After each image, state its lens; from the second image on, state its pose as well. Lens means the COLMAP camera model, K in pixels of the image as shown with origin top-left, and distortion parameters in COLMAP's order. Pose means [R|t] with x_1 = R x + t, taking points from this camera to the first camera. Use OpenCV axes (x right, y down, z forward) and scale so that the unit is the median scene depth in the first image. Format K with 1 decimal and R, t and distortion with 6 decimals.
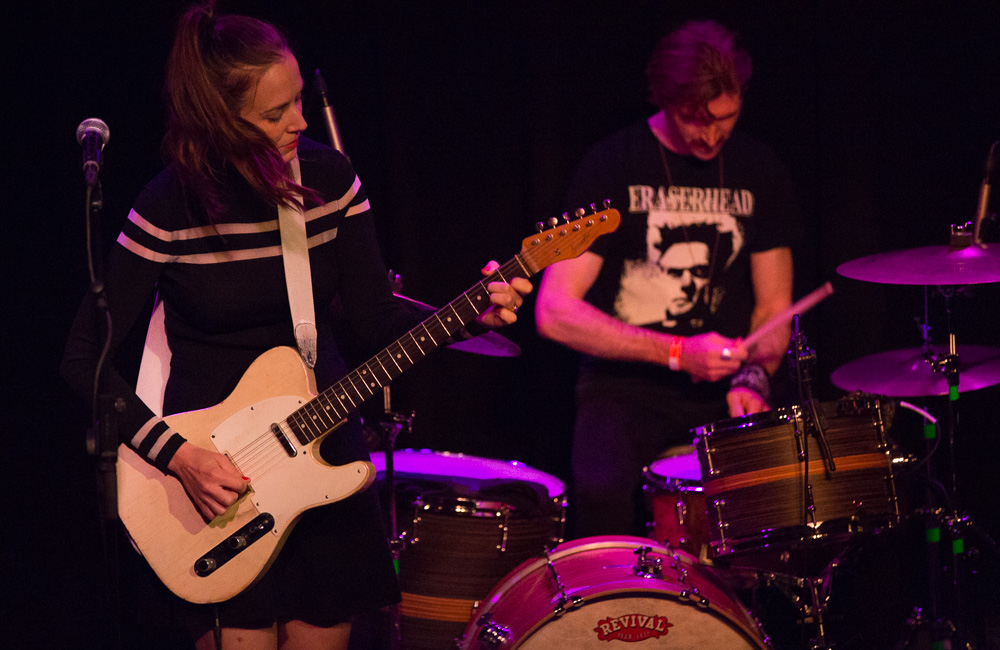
lens RADIAL K [[5965.2, 0, 500.0], [0, 5965.2, 325.0], [0, 0, 1]] dist [0.079812, -12.901224]
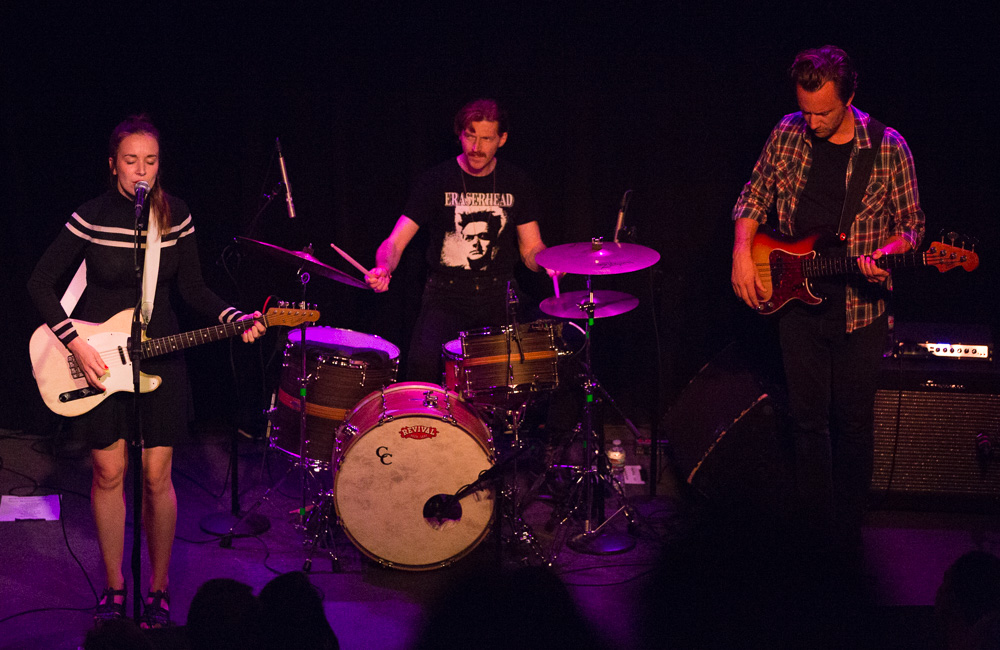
lens RADIAL K [[3985.0, 0, 500.0], [0, 3985.0, 325.0], [0, 0, 1]] dist [2.184650, 0.430931]
pose [[0.998034, 0.058382, 0.022785, 0.016019], [-0.059085, 0.997755, 0.031525, -0.028003], [-0.020894, -0.032809, 0.999243, -0.328242]]
